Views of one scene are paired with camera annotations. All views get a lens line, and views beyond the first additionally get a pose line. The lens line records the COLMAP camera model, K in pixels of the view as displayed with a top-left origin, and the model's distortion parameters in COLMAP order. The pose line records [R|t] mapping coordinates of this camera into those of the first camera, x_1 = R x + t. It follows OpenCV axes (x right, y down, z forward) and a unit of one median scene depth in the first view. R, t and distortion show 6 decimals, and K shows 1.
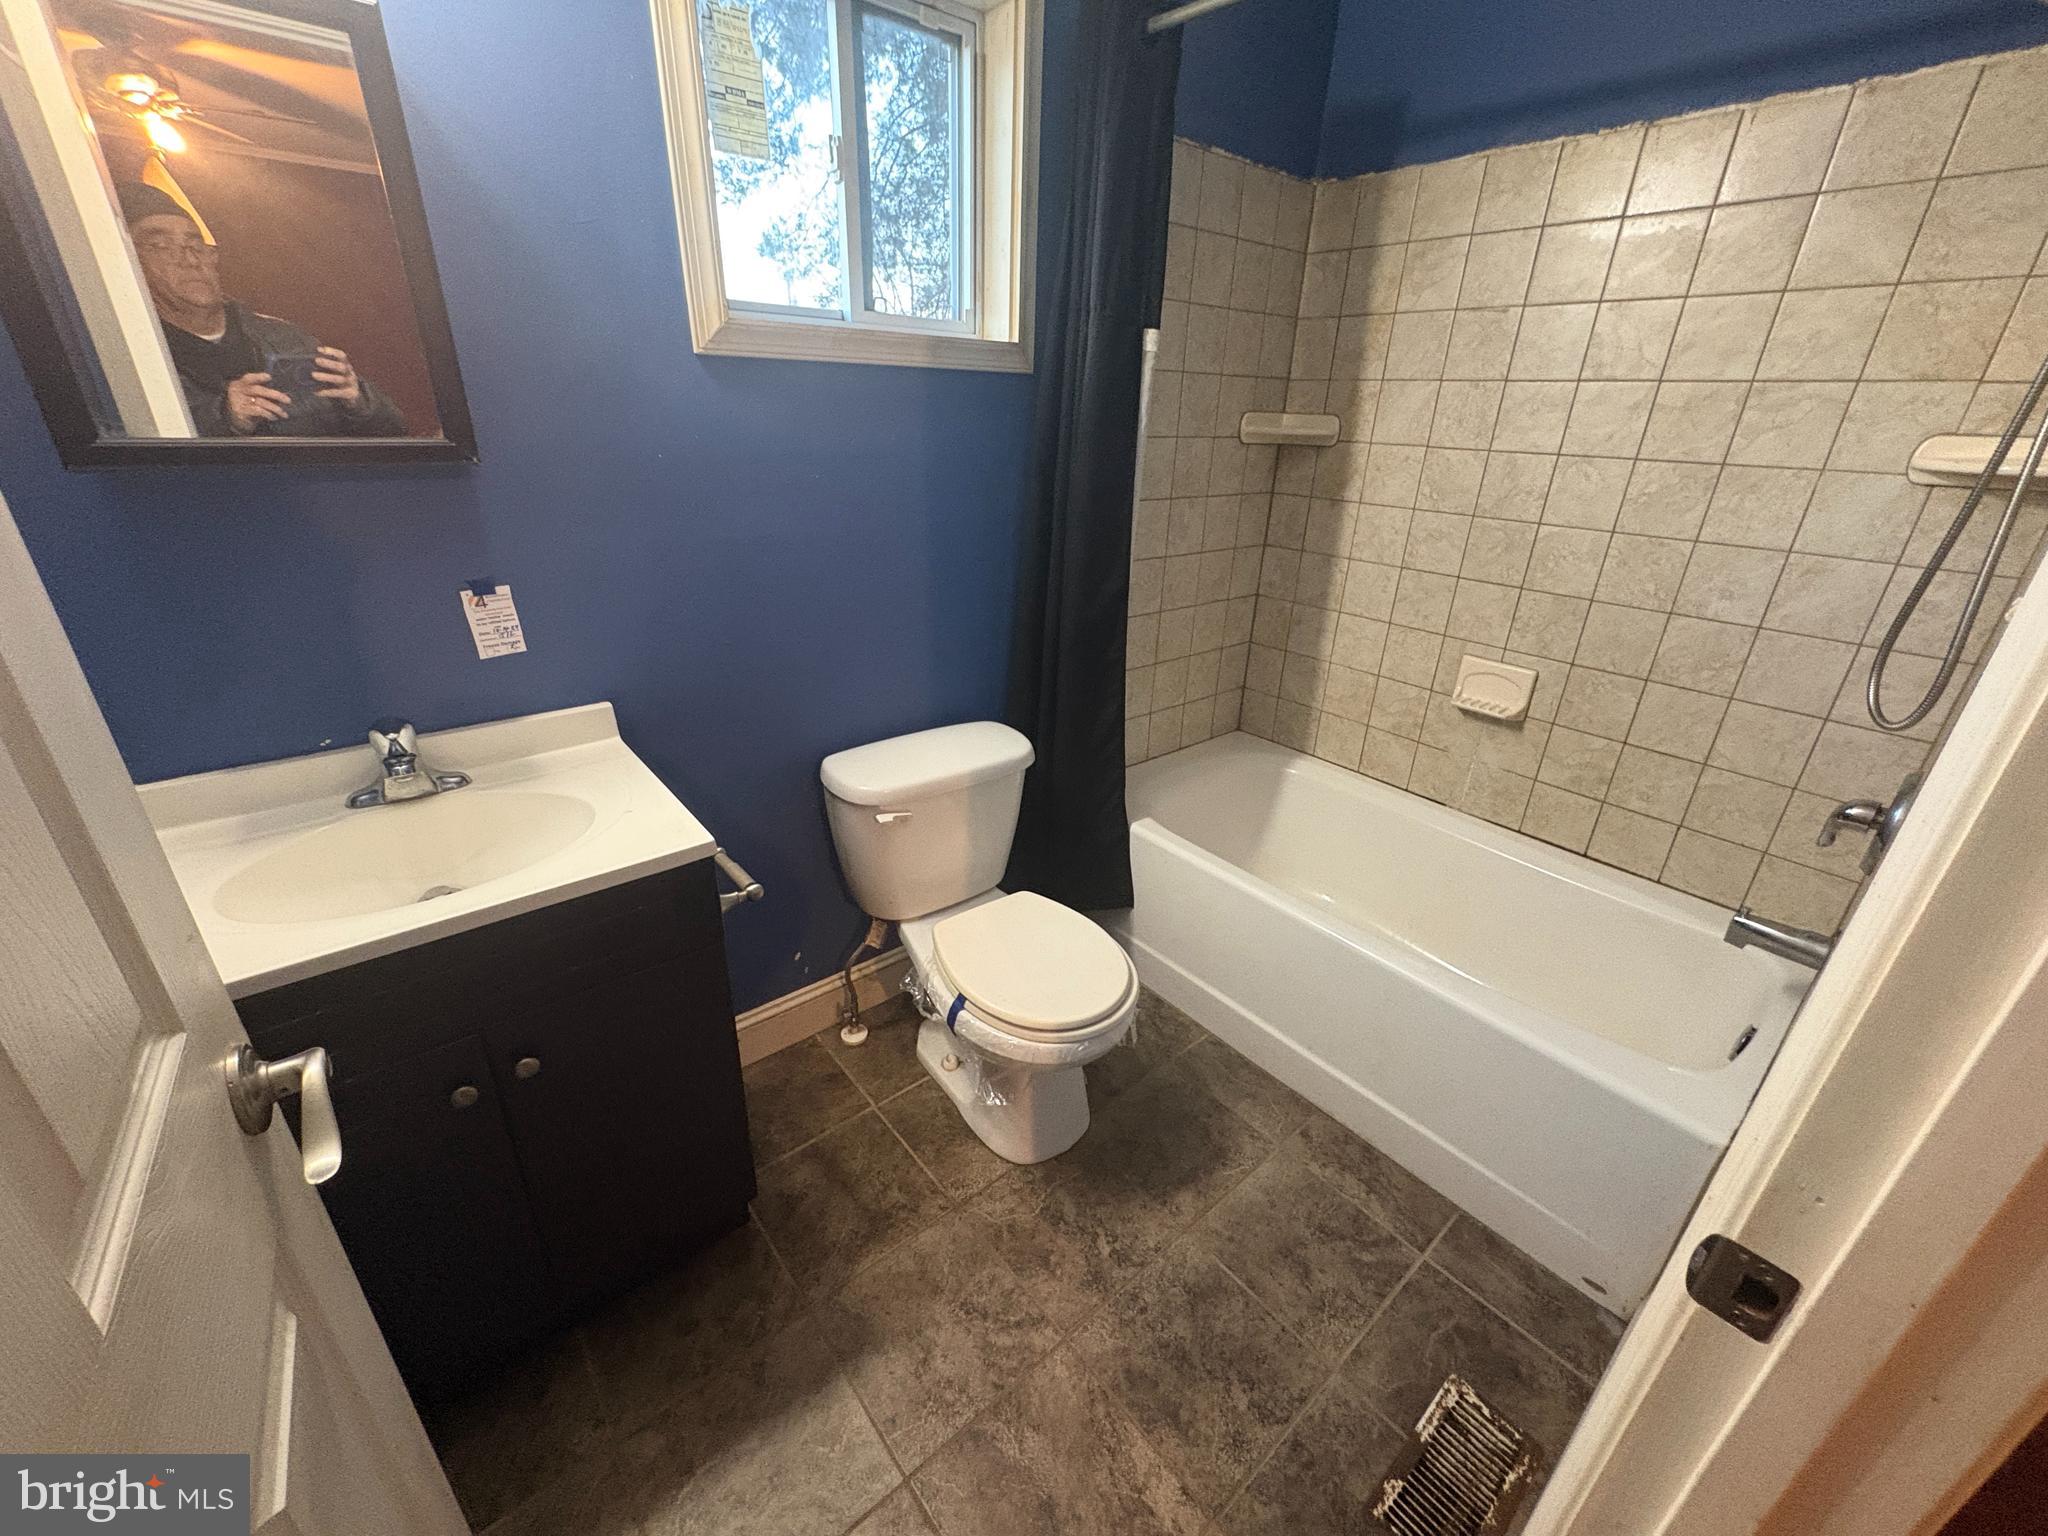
lens RADIAL K [[814.3, 0, 1021.7], [0, 814.3, 764.6], [0, 0, 1]] dist [-0.000199, 0.000242]
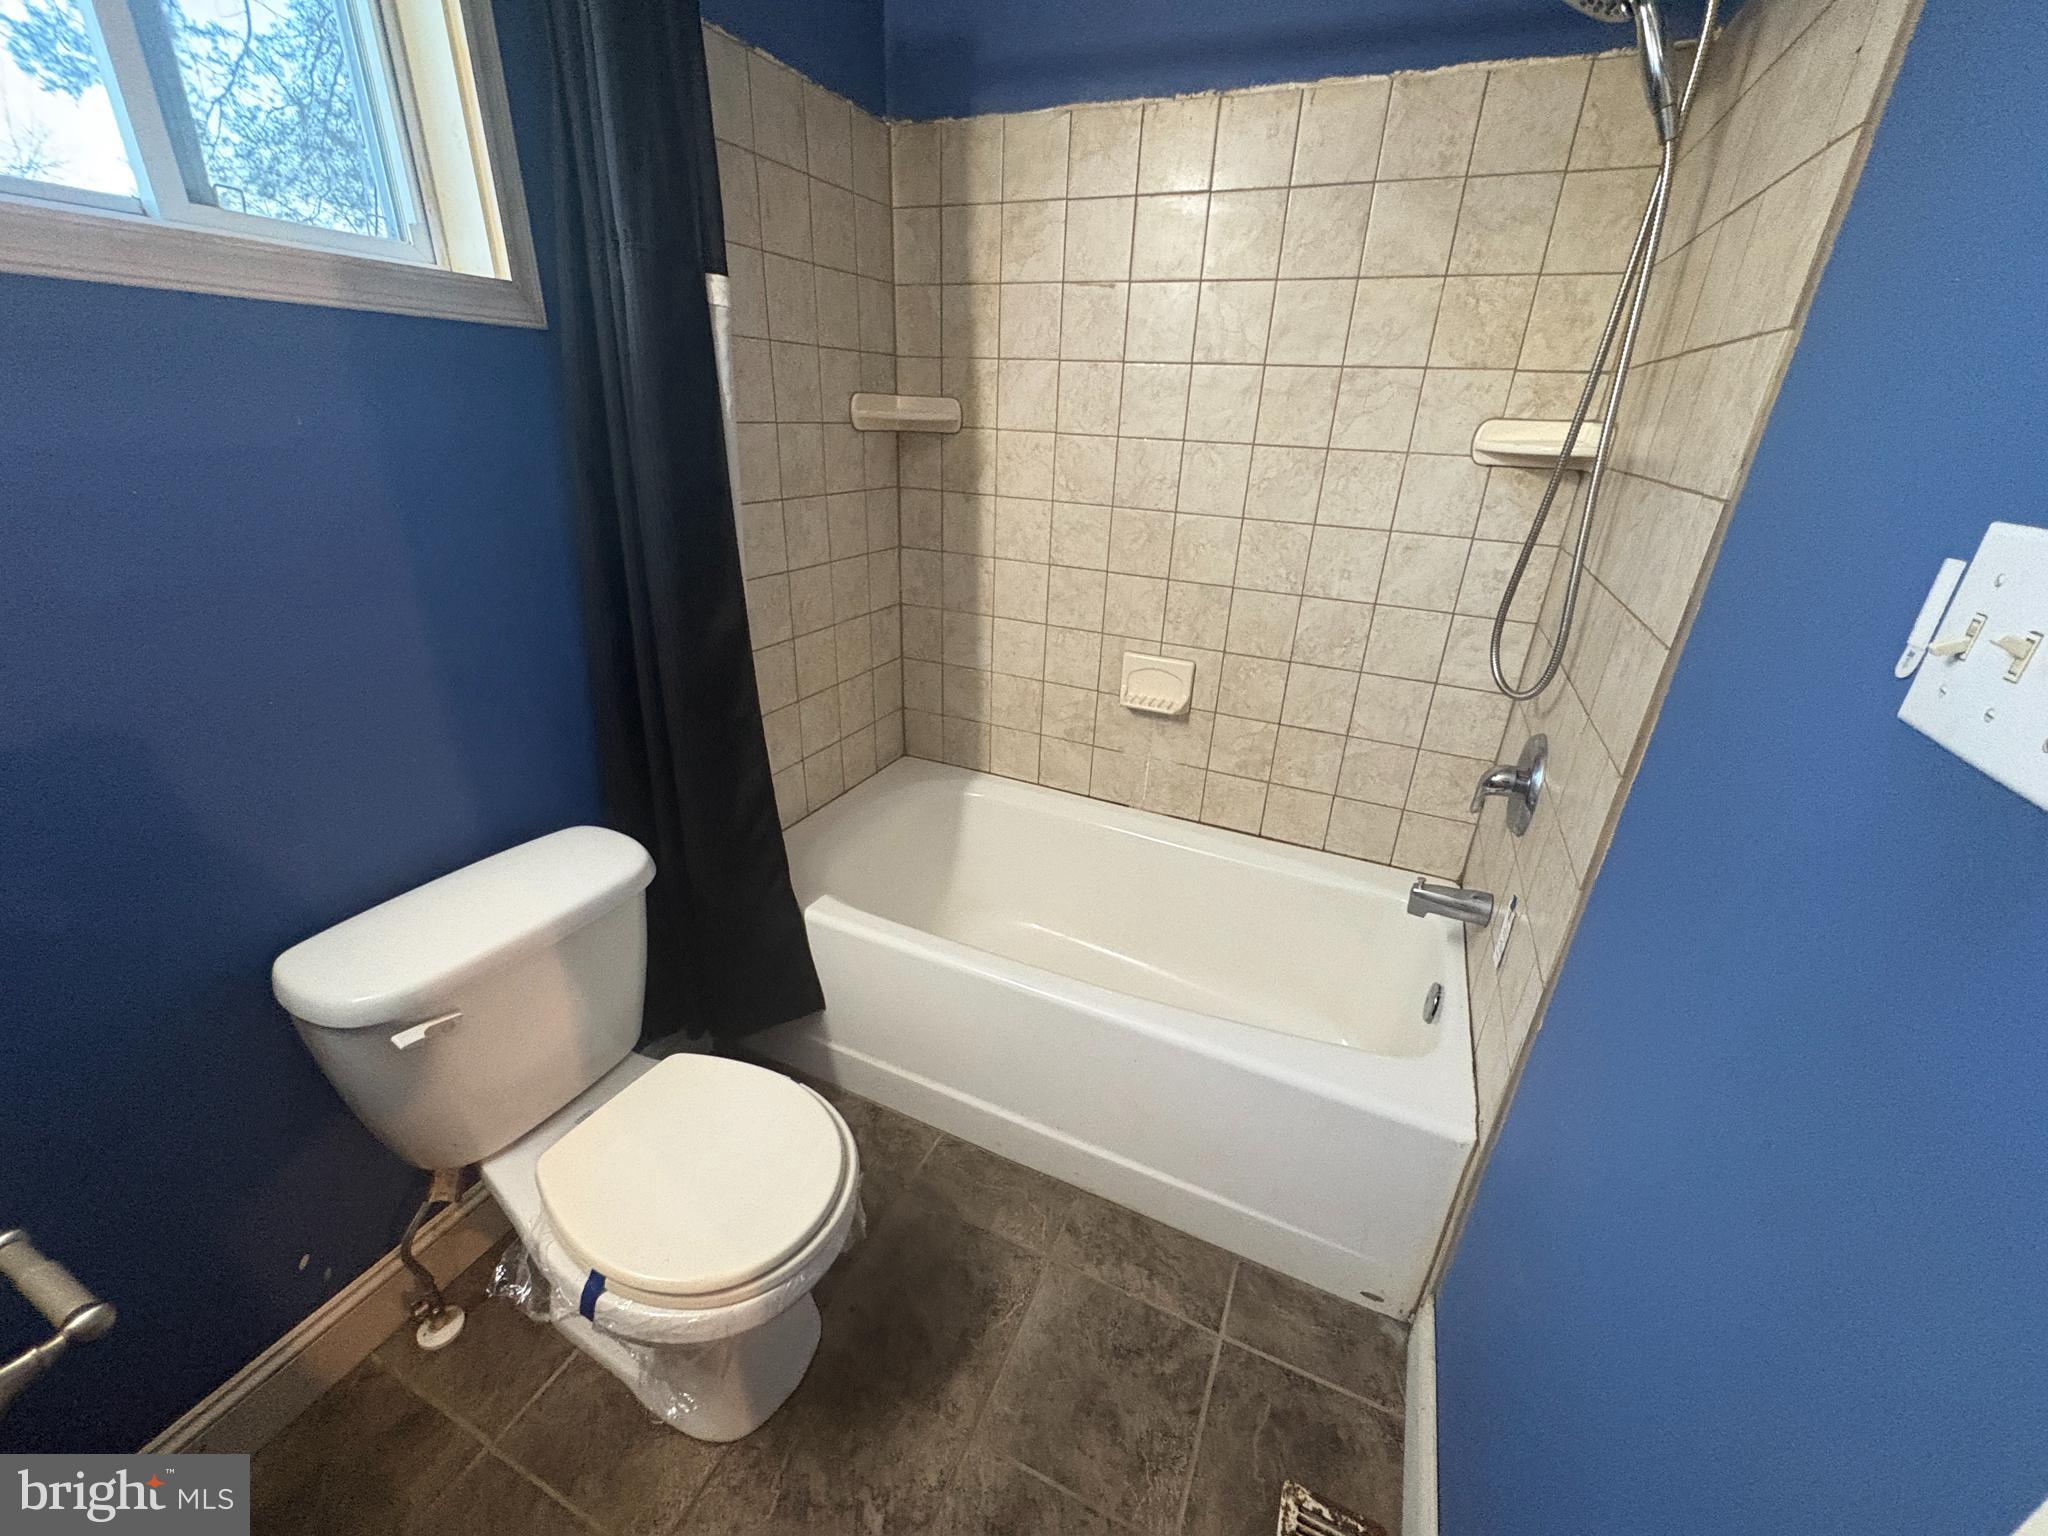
lens RADIAL K [[814.3, 0, 1021.8], [0, 814.3, 764.9], [0, 0, 1]] dist [-0.000199, 0.000242]
pose [[0.899679, -0.169873, 0.402145, 0.035565], [0.164587, 0.985196, 0.047950, -0.085687], [-0.404337, 0.023048, 0.914320, 0.219711]]
